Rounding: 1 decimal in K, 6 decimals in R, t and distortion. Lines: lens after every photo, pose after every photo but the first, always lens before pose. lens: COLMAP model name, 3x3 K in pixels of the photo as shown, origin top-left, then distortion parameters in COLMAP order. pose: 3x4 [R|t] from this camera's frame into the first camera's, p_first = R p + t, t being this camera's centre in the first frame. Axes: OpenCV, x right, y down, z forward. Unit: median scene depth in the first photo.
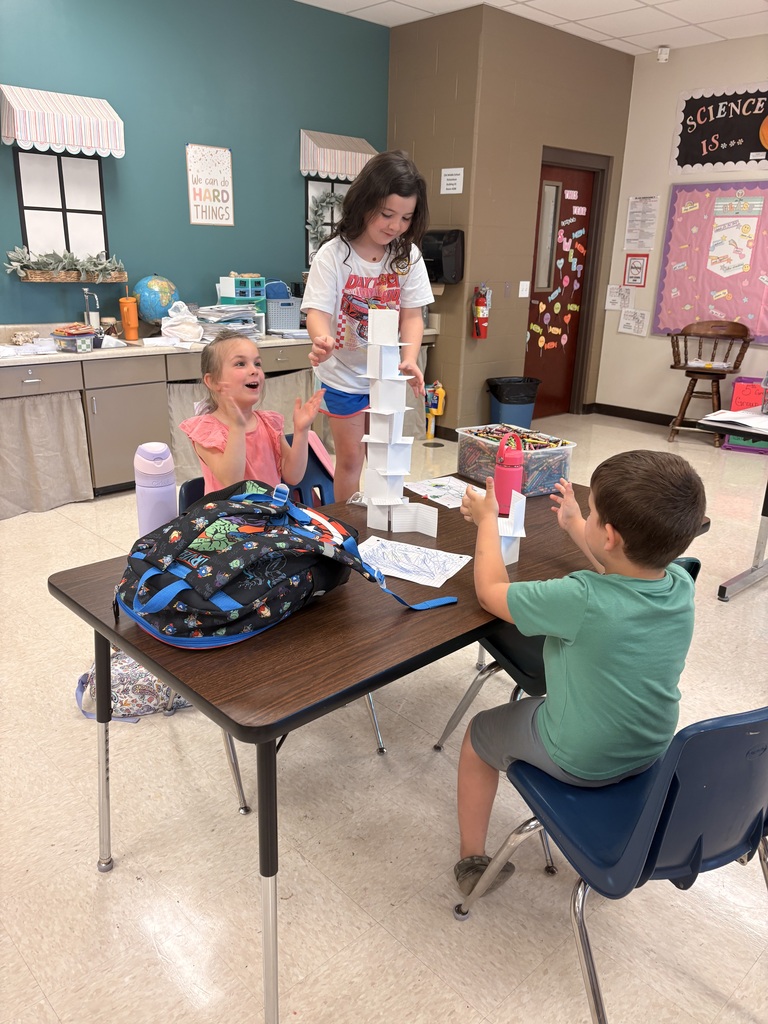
lens RADIAL K [[774.7, 0, 384.2], [0, 774.7, 518.1], [0, 0, 1]] dist [0.033559, -0.010047]
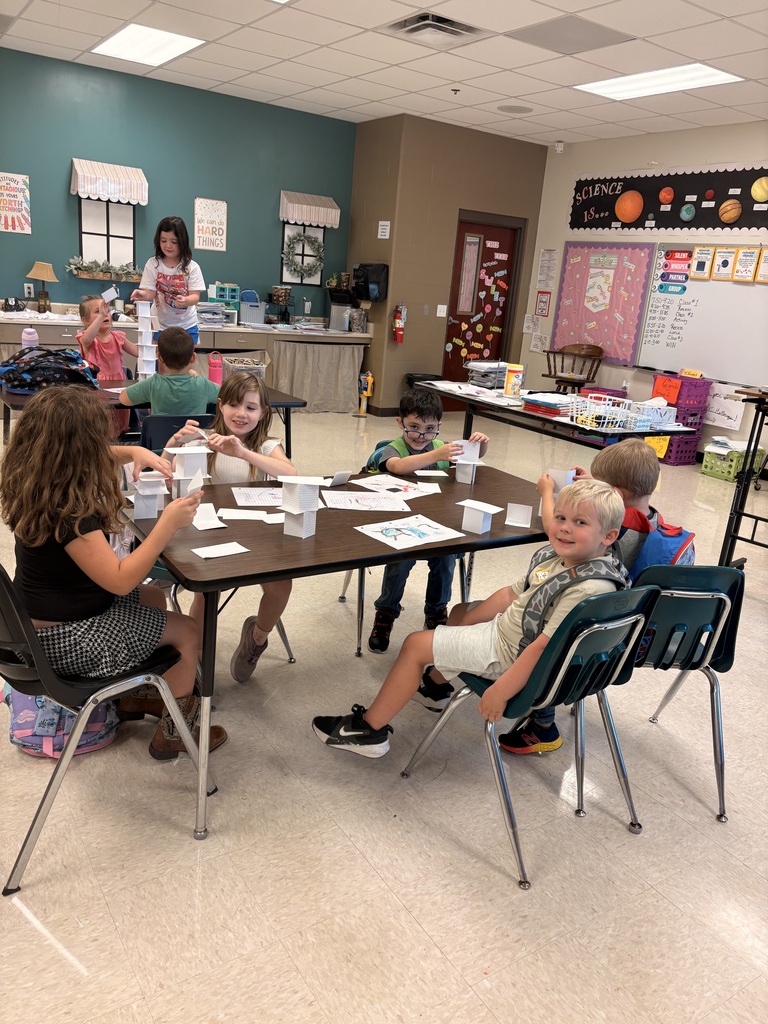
lens RADIAL K [[774.7, 0, 383.2], [0, 774.7, 505.7], [0, 0, 1]] dist [0.033559, -0.010047]
pose [[0.982187, 0.107787, -0.153917, 0.331067], [-0.115960, 0.992229, -0.045120, 0.118043], [0.147858, 0.062165, 0.987053, -0.335279]]
